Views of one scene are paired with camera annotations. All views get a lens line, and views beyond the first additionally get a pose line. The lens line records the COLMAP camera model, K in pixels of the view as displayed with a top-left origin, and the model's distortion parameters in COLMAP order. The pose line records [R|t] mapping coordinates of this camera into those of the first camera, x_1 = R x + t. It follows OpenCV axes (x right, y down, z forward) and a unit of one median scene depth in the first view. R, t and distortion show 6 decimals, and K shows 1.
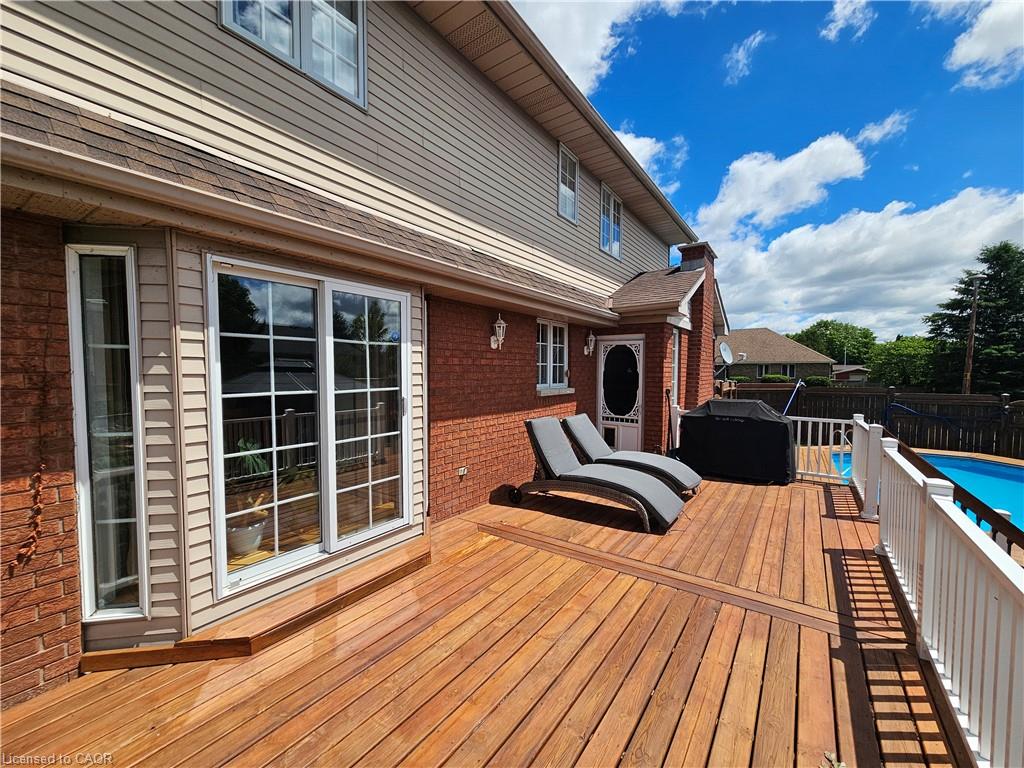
lens RADIAL K [[417.3, 0, 510.5], [0, 417.3, 390.0], [0, 0, 1]] dist [0.000260, -0.000244]
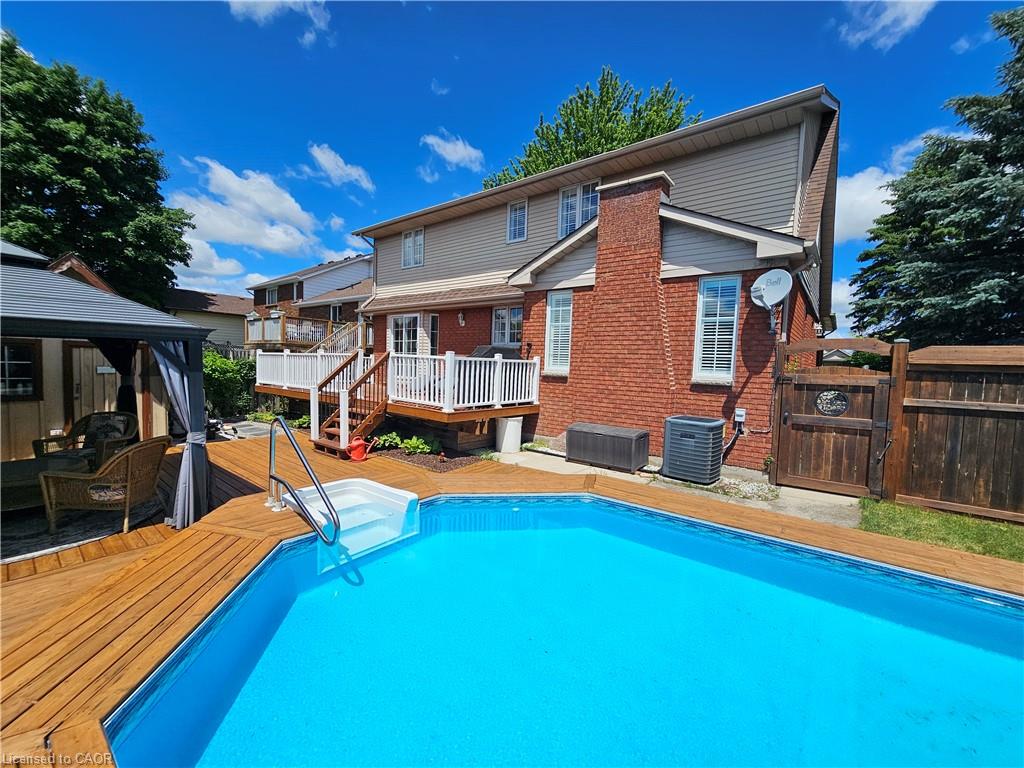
lens RADIAL K [[419.2, 0, 512.0], [0, 419.2, 384.0], [0, 0, 1]] dist [0.000310, -0.000313]
pose [[-0.053516, 0.043609, -0.997614, 1.659271], [-0.082030, 0.995477, 0.047916, 0.064450], [0.995192, 0.084399, -0.049696, 1.017750]]
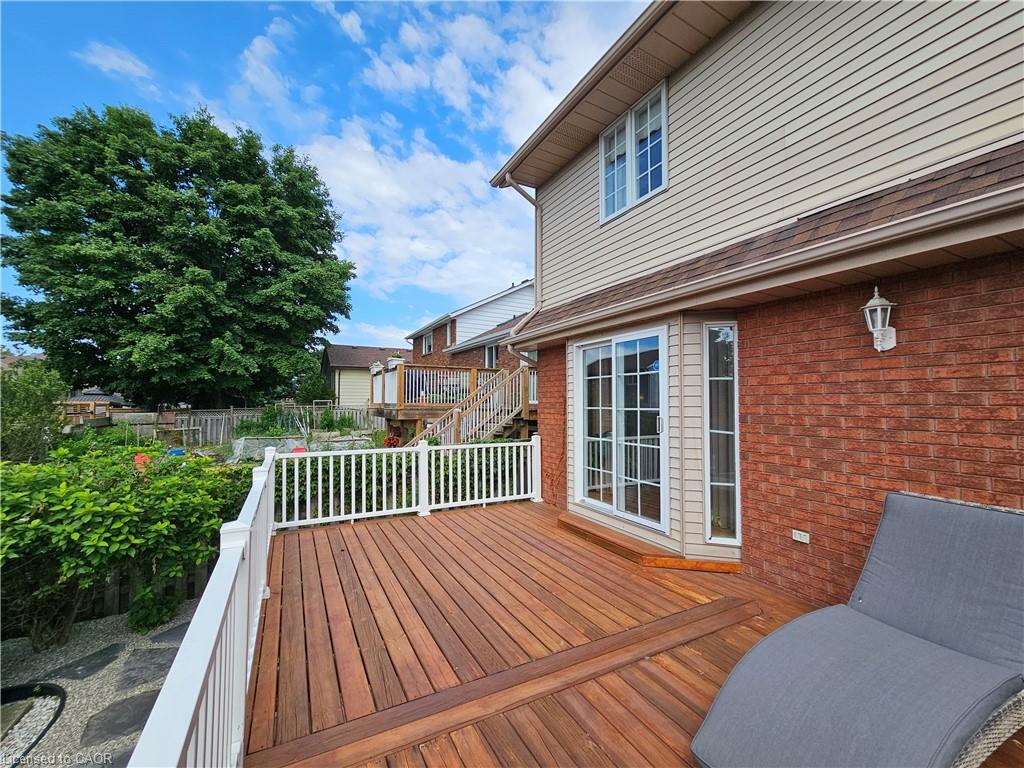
lens RADIAL K [[417.3, 0, 510.5], [0, 417.3, 390.0], [0, 0, 1]] dist [0.000260, -0.000244]
pose [[-0.450541, -0.028491, -0.892301, 0.482675], [-0.044190, 0.998977, -0.009584, -0.013995], [0.891661, 0.035113, -0.451340, 0.579448]]
